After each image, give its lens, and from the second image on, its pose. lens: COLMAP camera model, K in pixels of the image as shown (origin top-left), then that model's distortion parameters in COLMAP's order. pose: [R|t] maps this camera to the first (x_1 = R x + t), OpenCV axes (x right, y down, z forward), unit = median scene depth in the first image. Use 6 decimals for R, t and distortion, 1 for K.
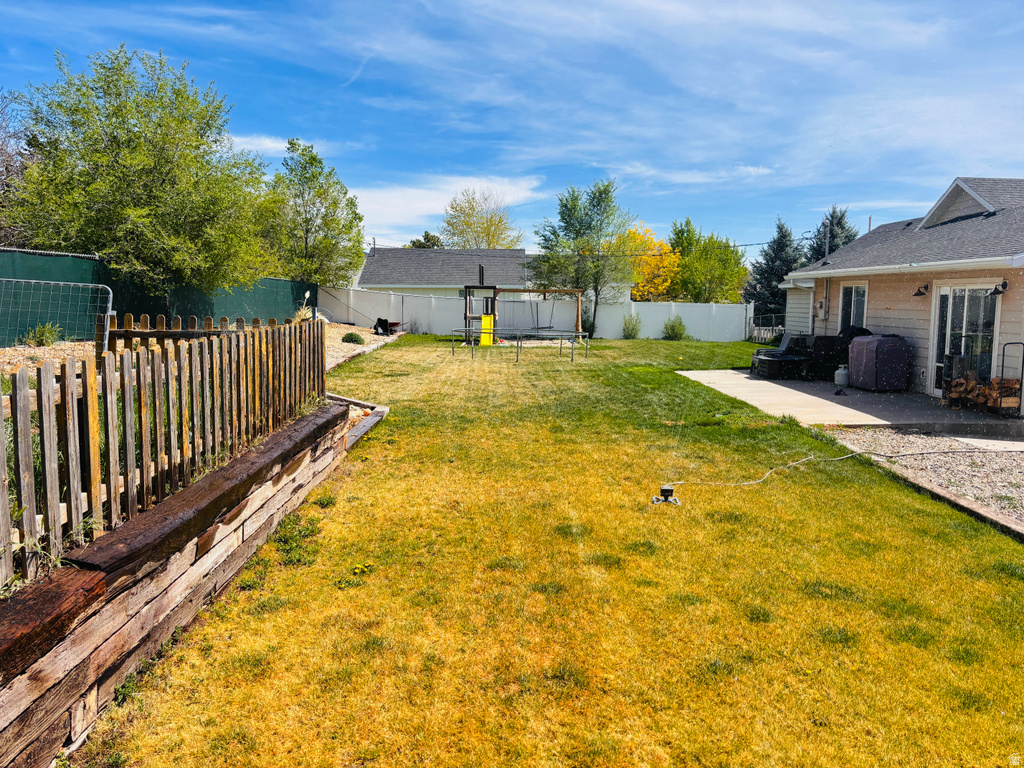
lens RADIAL K [[777.7, 0, 512.0], [0, 777.7, 384.0], [0, 0, 1]] dist [0.021369, -0.008380]
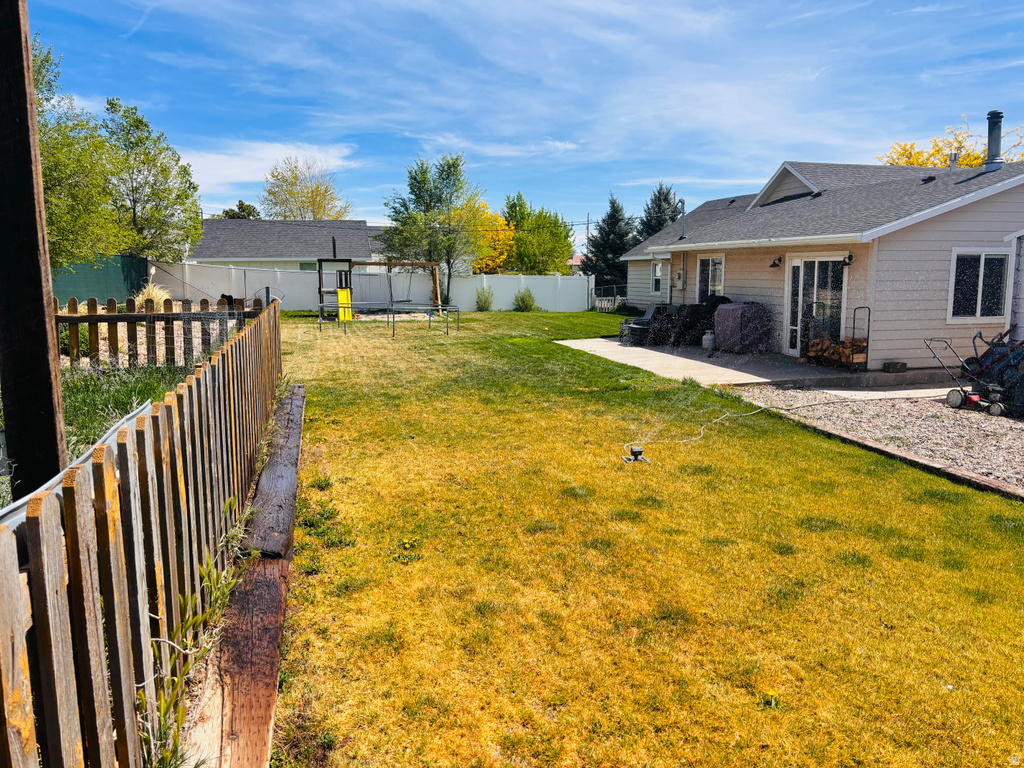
lens RADIAL K [[774.7, 0, 522.2], [0, 774.7, 378.6], [0, 0, 1]] dist [0.022051, -0.003068]
pose [[0.970516, -0.043501, 0.237077, -0.134410], [0.036523, 0.998763, 0.033748, -0.004016], [-0.238252, -0.024095, 0.970904, -0.009240]]
